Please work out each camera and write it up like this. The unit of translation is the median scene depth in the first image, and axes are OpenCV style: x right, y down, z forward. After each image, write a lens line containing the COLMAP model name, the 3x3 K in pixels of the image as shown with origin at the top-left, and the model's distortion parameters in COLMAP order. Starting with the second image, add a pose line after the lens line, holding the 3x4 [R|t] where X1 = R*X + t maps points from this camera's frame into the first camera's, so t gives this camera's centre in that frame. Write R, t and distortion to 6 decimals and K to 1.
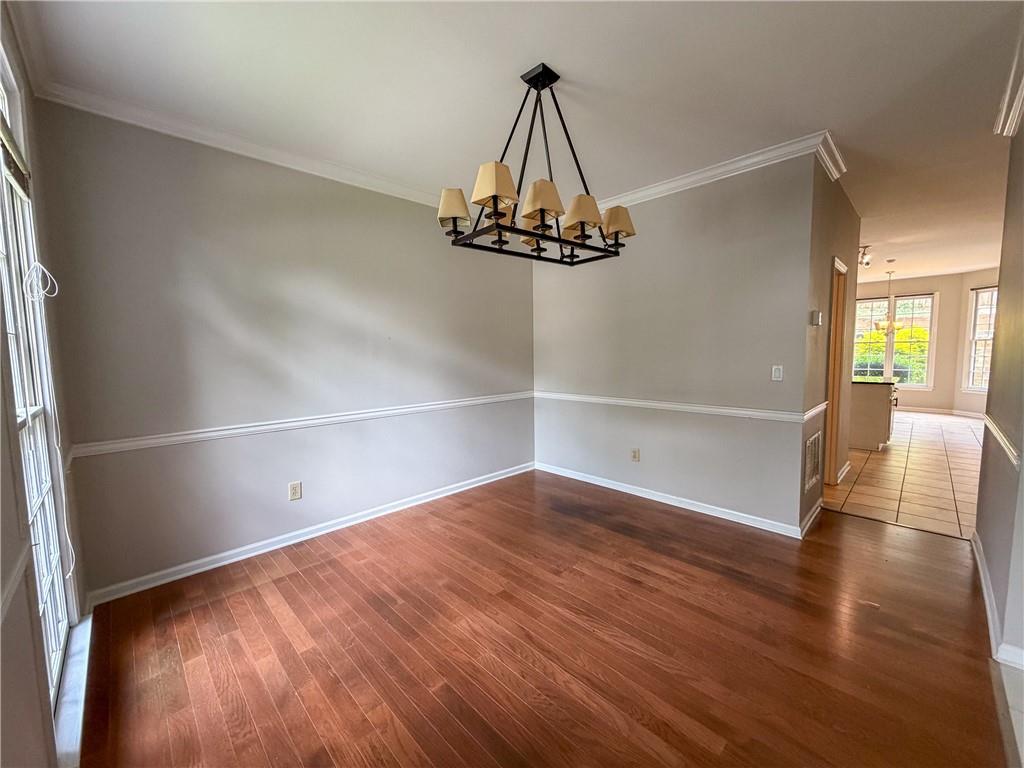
lens RADIAL K [[407.5, 0, 510.3], [0, 407.5, 382.9], [0, 0, 1]] dist [-0.001334, 0.000004]
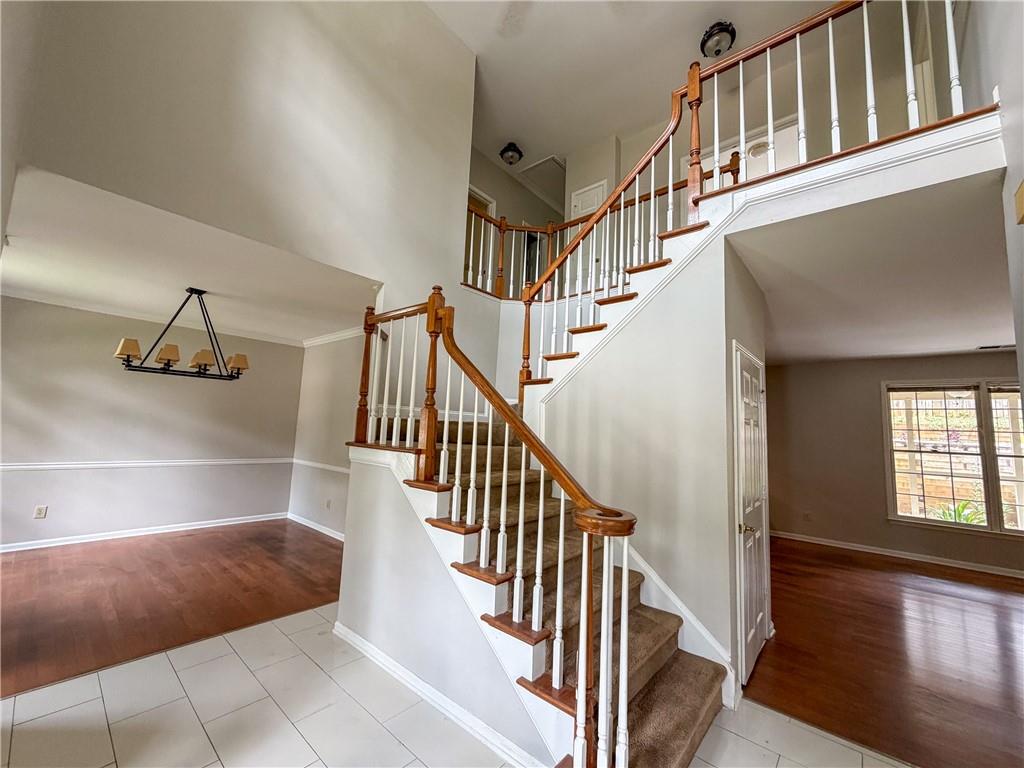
lens RADIAL K [[407.5, 0, 513.3], [0, 407.5, 386.8], [0, 0, 1]] dist [-0.001334, 0.000004]
pose [[0.993766, 0.069175, 0.087426, 1.199725], [-0.051963, 0.981226, -0.185727, 0.001113], [-0.098632, 0.180027, 0.978704, -0.826750]]
